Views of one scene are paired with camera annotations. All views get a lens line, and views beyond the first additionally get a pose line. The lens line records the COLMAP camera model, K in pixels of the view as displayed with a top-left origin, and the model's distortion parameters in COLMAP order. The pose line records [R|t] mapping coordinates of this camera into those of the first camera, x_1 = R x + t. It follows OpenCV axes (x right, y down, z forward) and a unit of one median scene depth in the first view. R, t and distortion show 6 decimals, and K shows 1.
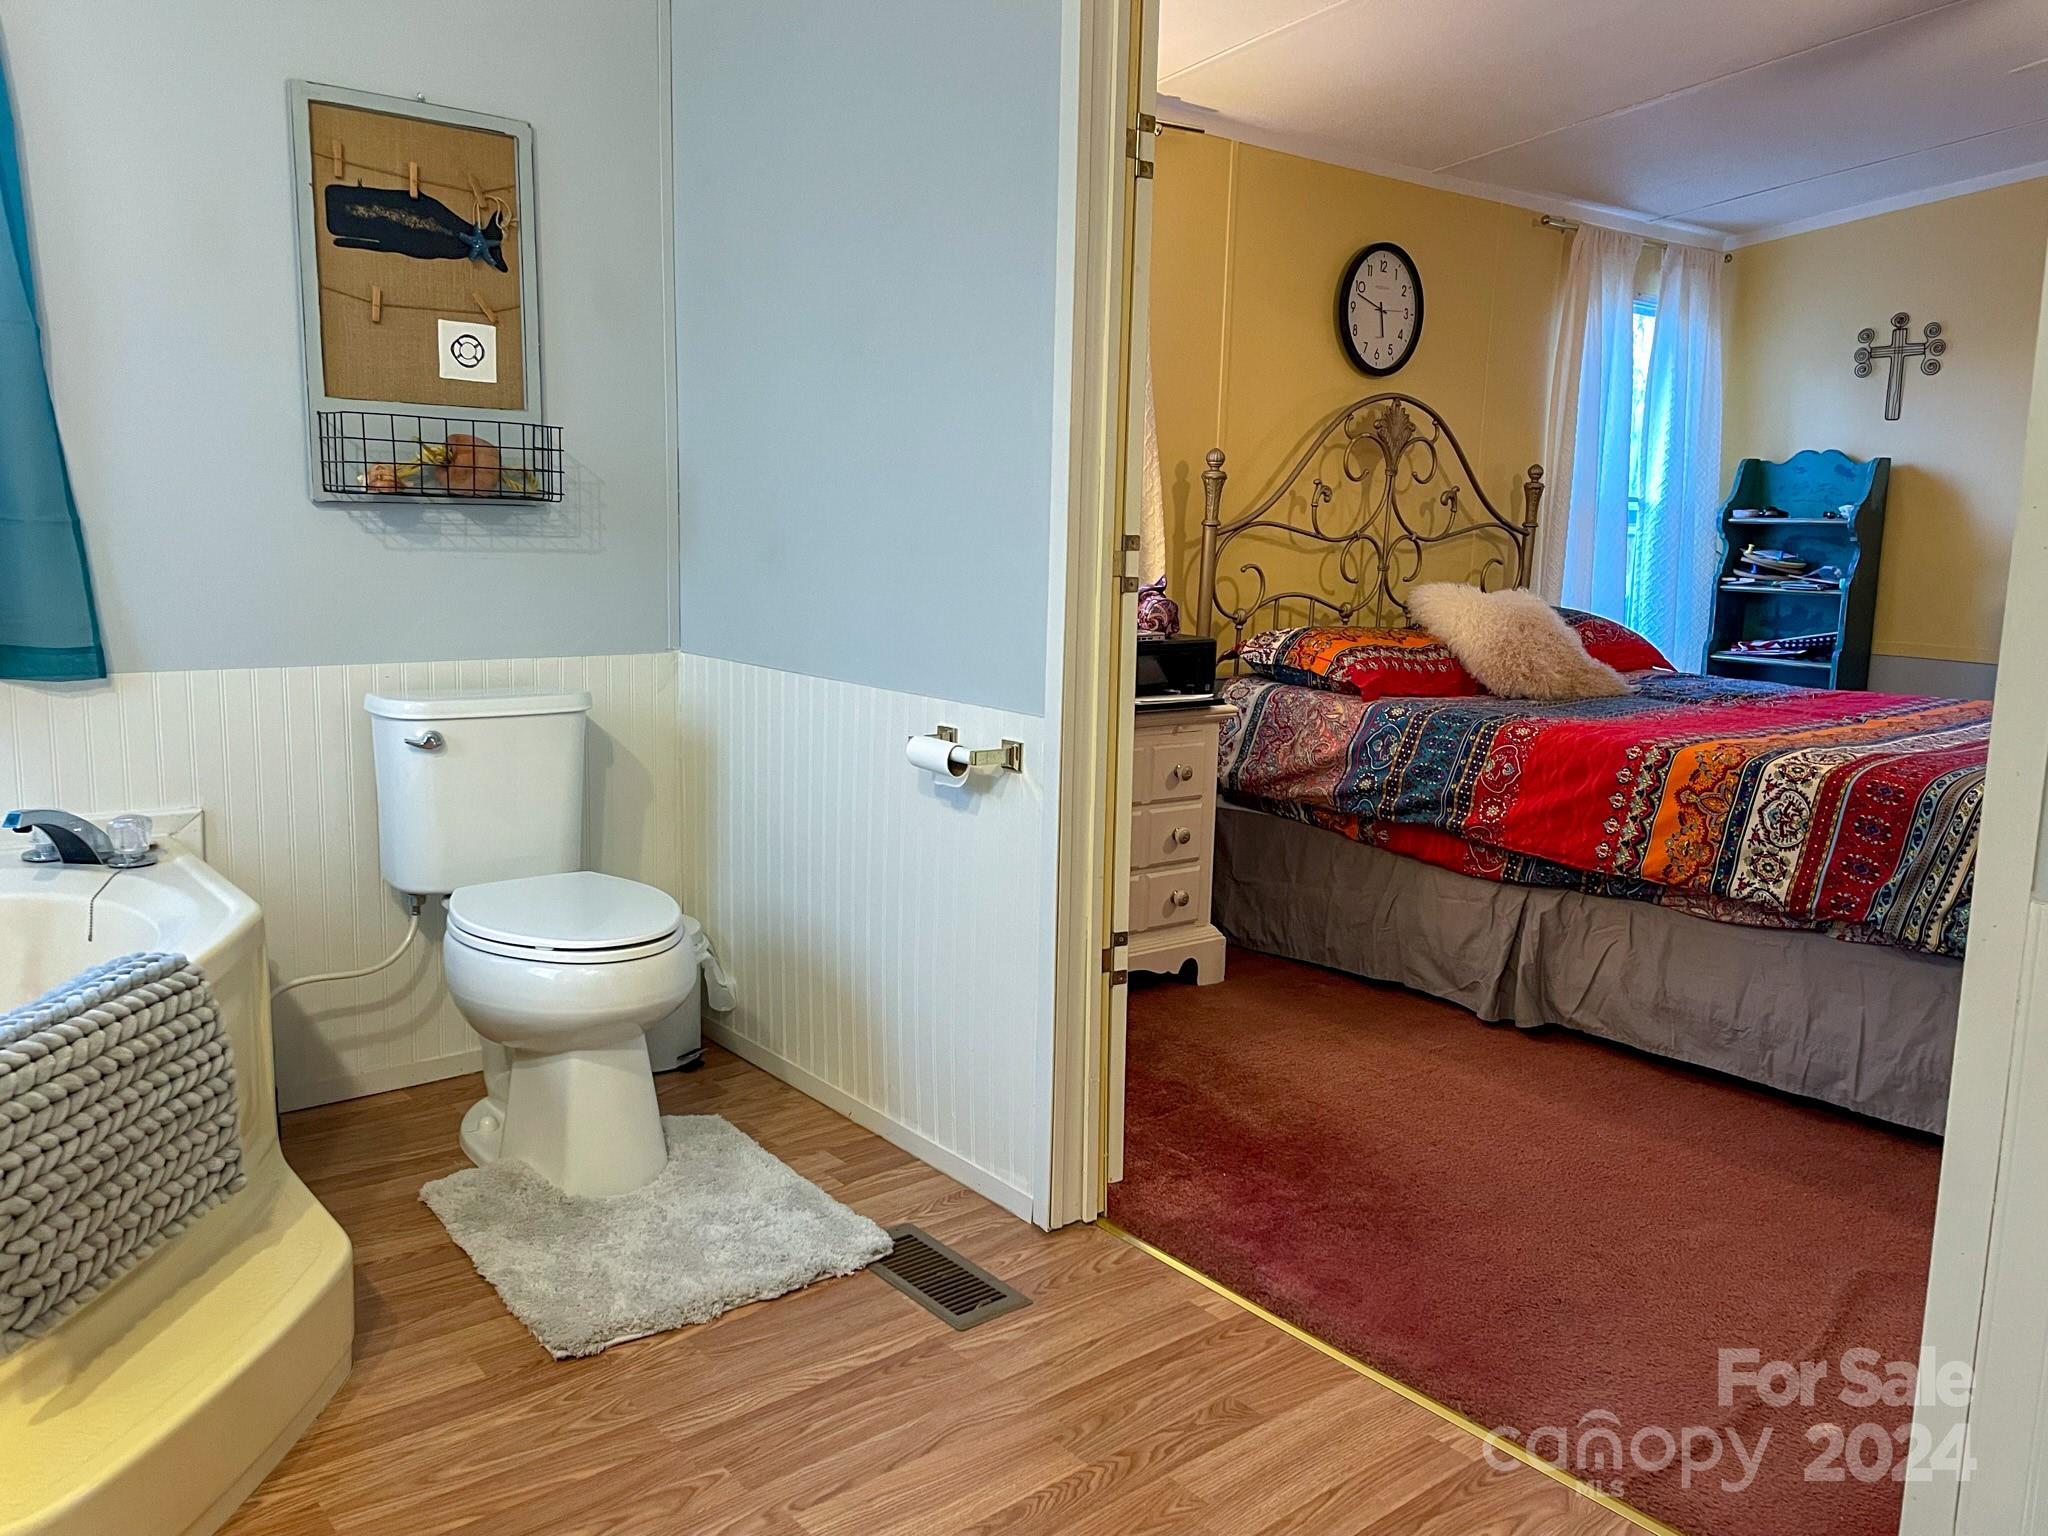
lens RADIAL K [[1557.7, 0, 1011.4], [0, 1557.7, 755.7], [0, 0, 1]] dist [0.119849, -0.145656]
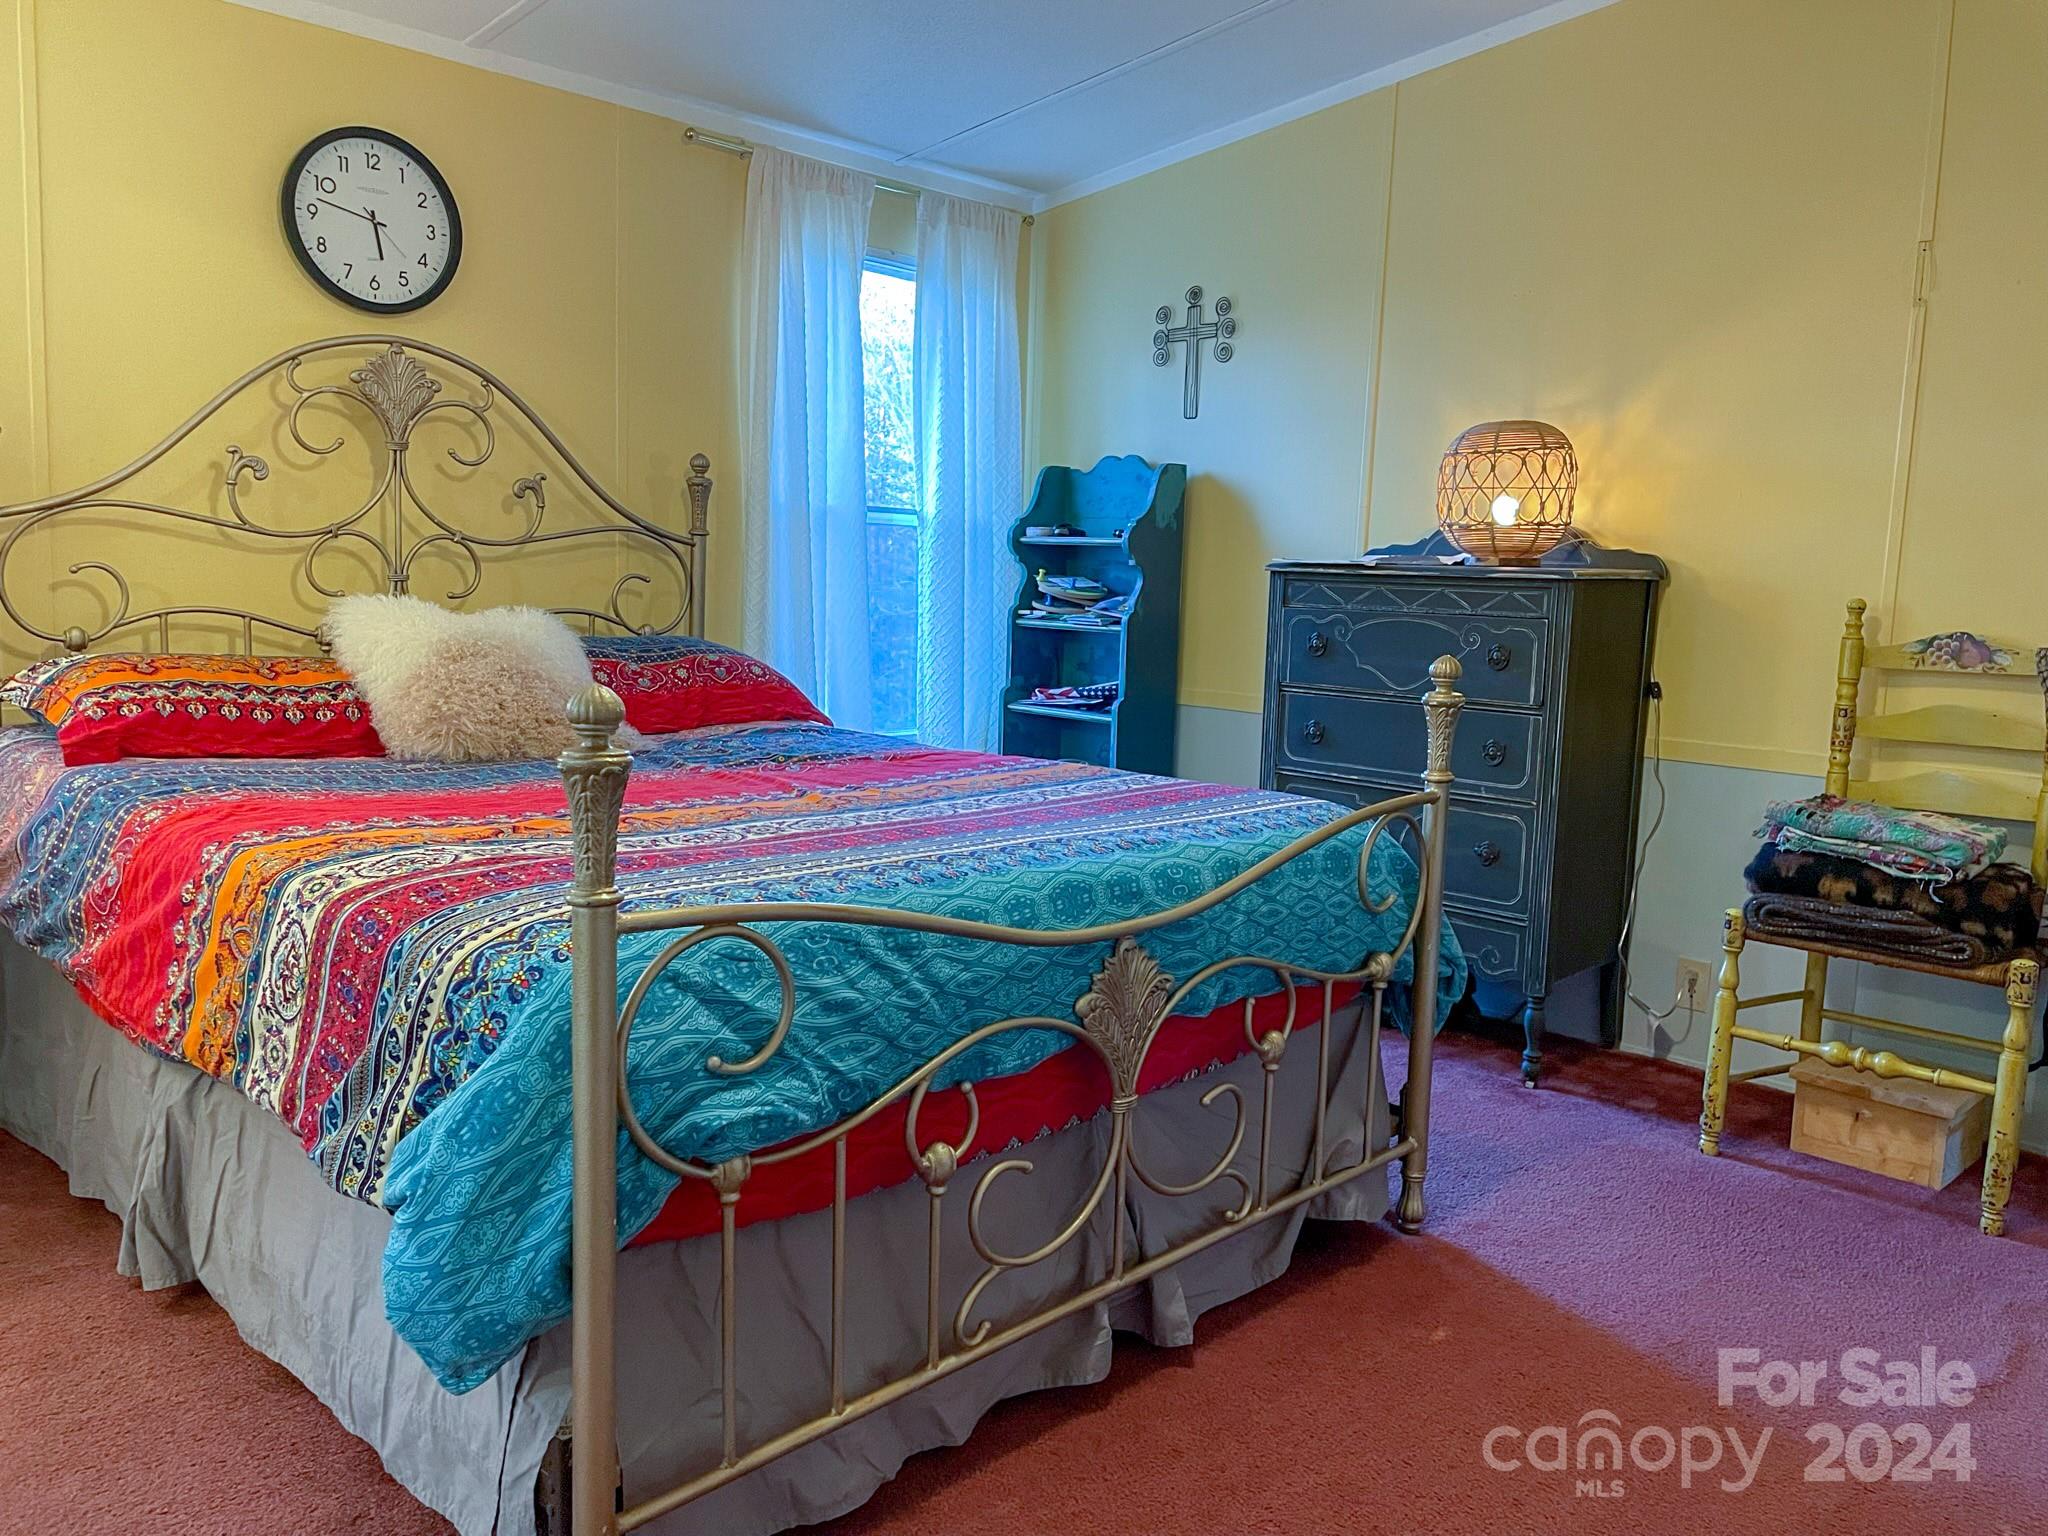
lens RADIAL K [[1562.6, 0, 1006.6], [0, 1562.6, 776.4], [0, 0, 1]] dist [0.116697, -0.139567]
pose [[0.994876, -0.000639, 0.101100, 0.382441], [0.002680, 0.999795, -0.020056, -0.011015], [-0.101066, 0.020225, 0.994674, 0.212854]]
